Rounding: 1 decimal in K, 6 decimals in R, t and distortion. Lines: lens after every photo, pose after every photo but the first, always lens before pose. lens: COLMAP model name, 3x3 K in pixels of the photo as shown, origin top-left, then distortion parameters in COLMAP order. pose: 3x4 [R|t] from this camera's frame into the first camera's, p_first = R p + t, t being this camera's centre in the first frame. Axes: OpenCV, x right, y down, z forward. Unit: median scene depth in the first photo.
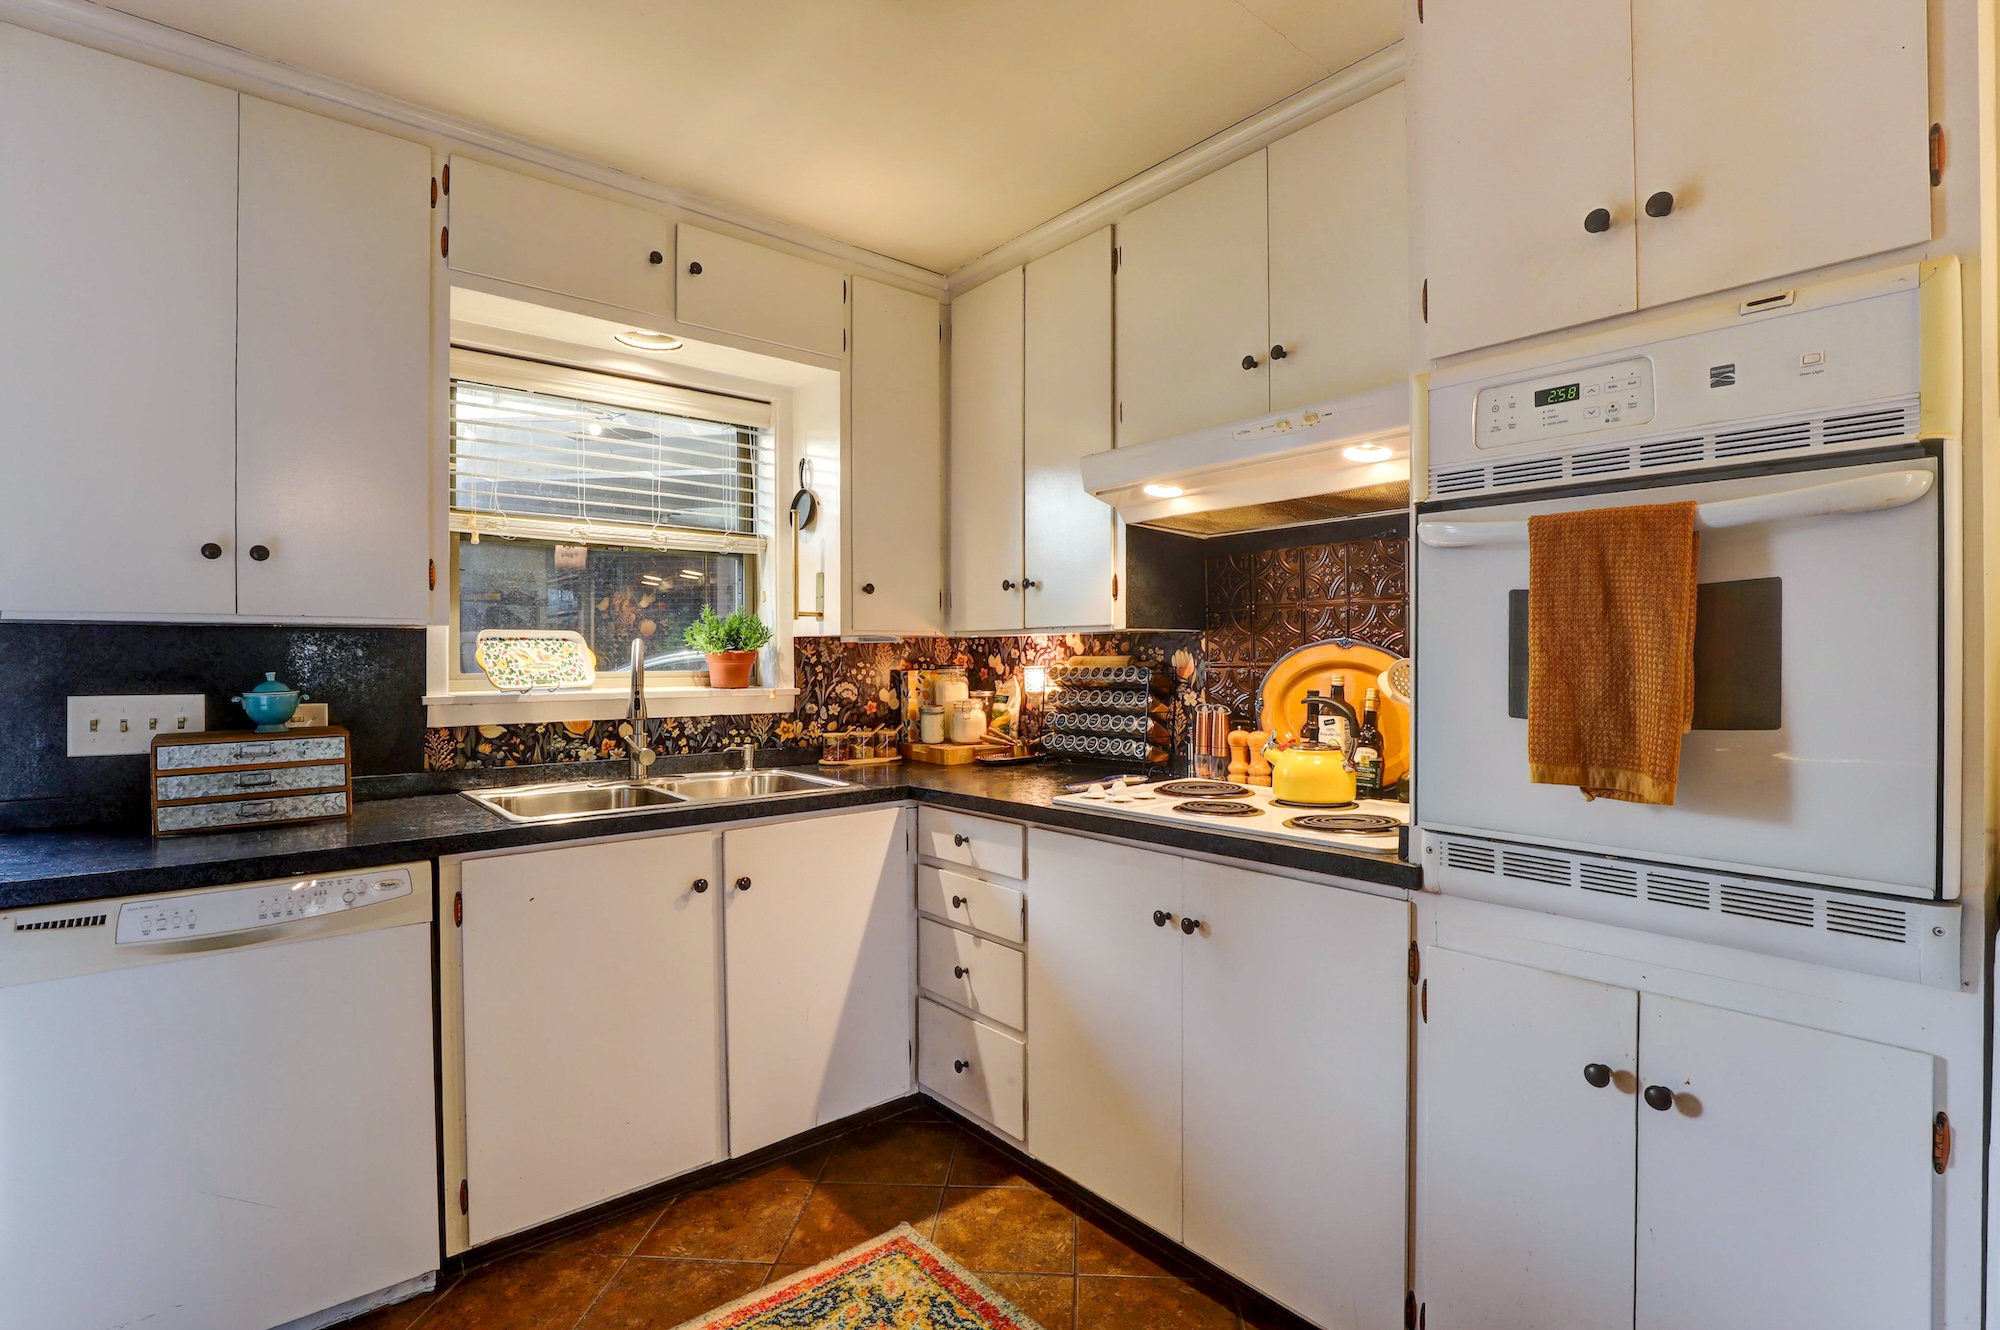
lens RADIAL K [[948.0, 0, 1007.1], [0, 948.0, 649.6], [0, 0, 1]] dist [-0.023167, 0.002071]
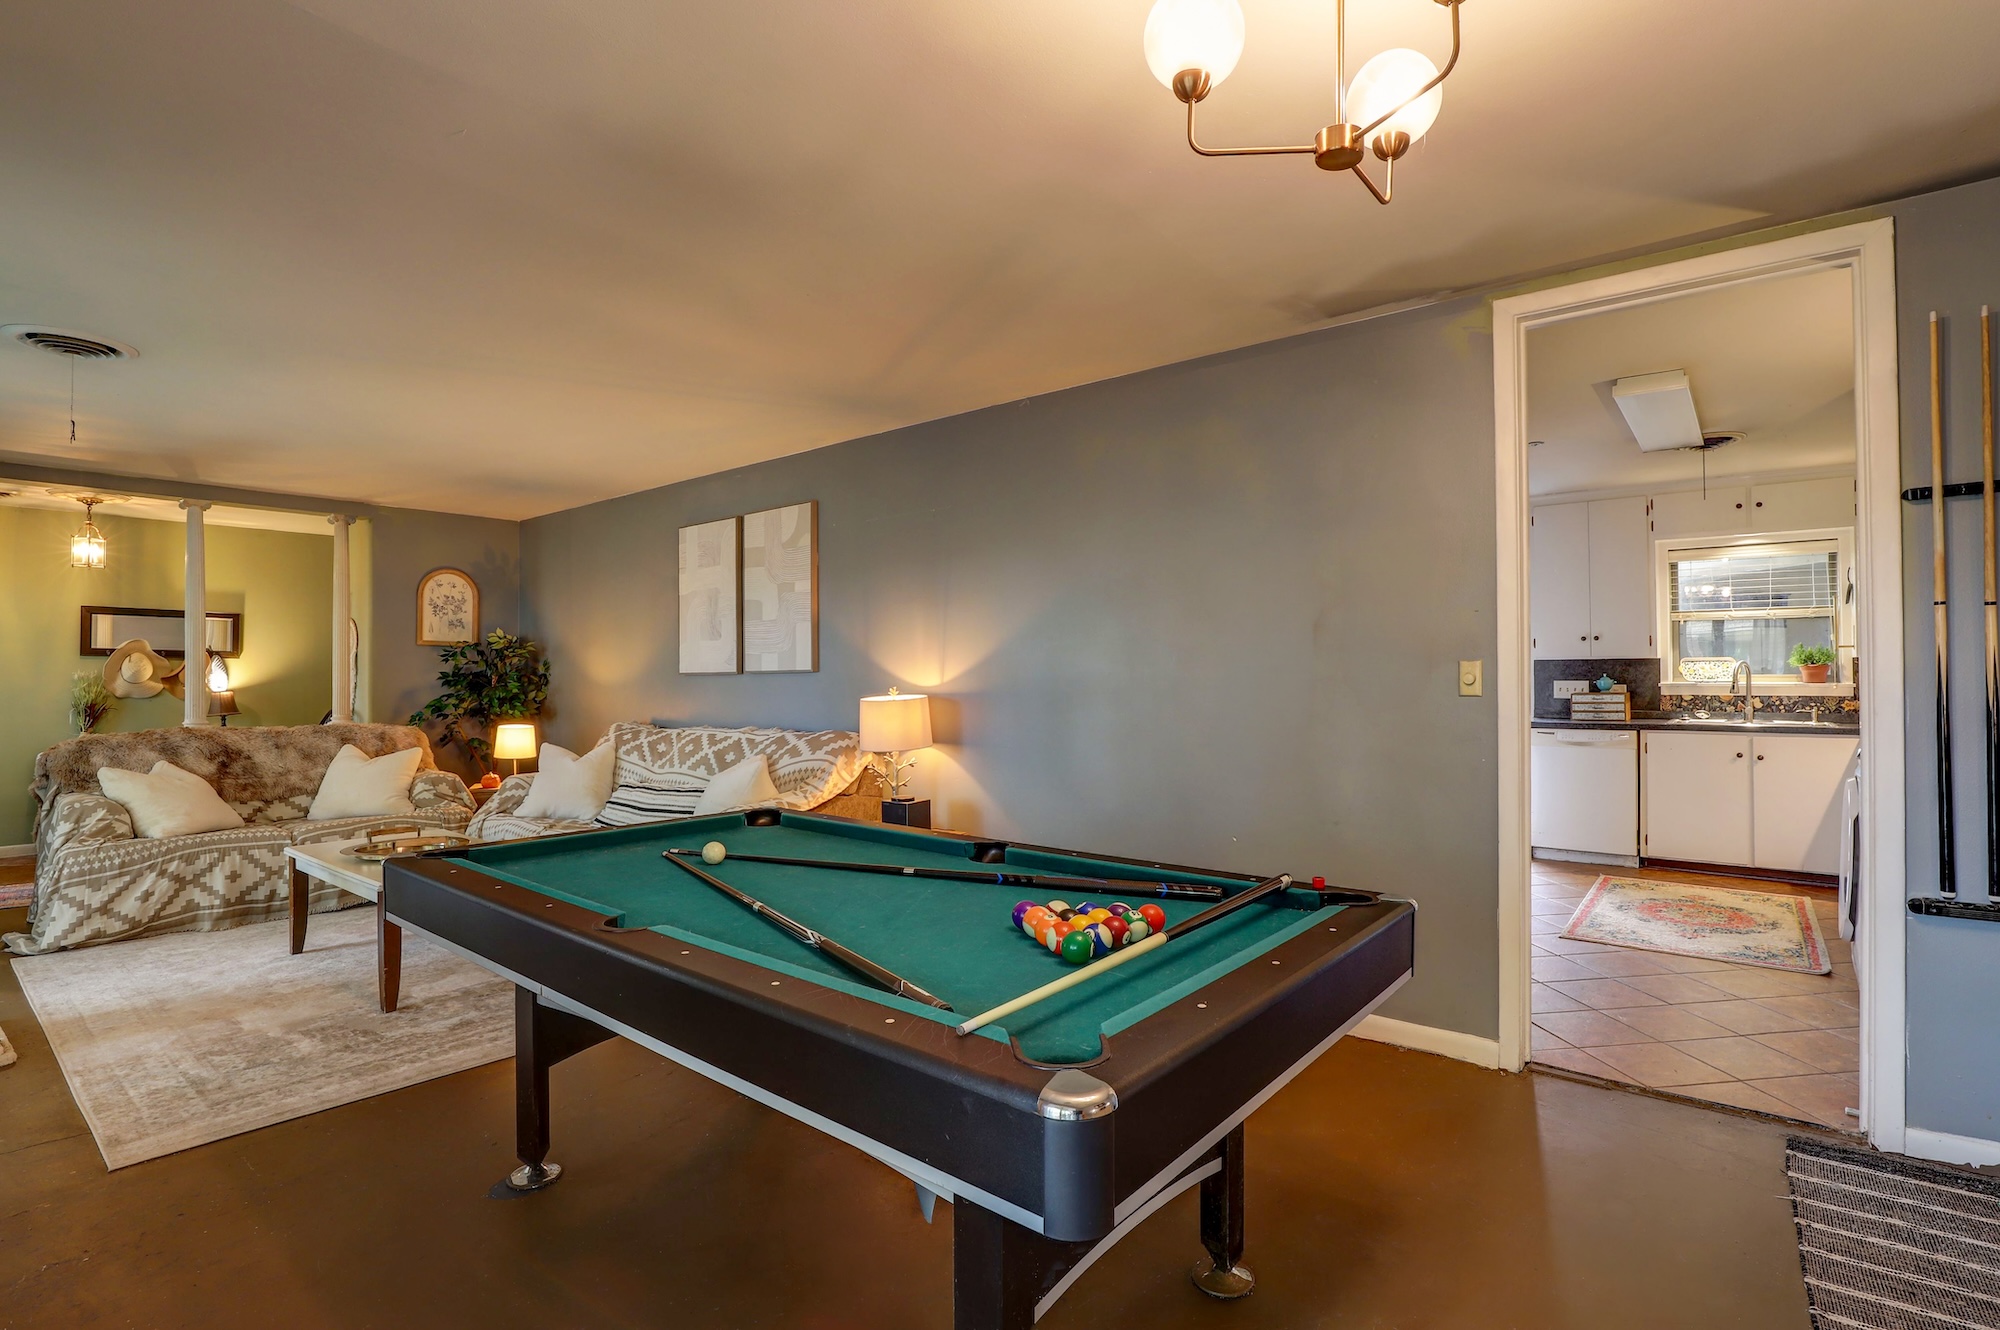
lens RADIAL K [[948.0, 0, 1003.9], [0, 948.0, 670.2], [0, 0, 1]] dist [-0.023167, 0.002071]
pose [[0.138919, -0.010289, -0.990250, 1.909597], [0.005683, 0.999938, -0.009593, 0.027407], [0.990287, -0.004295, 0.138969, -1.339195]]
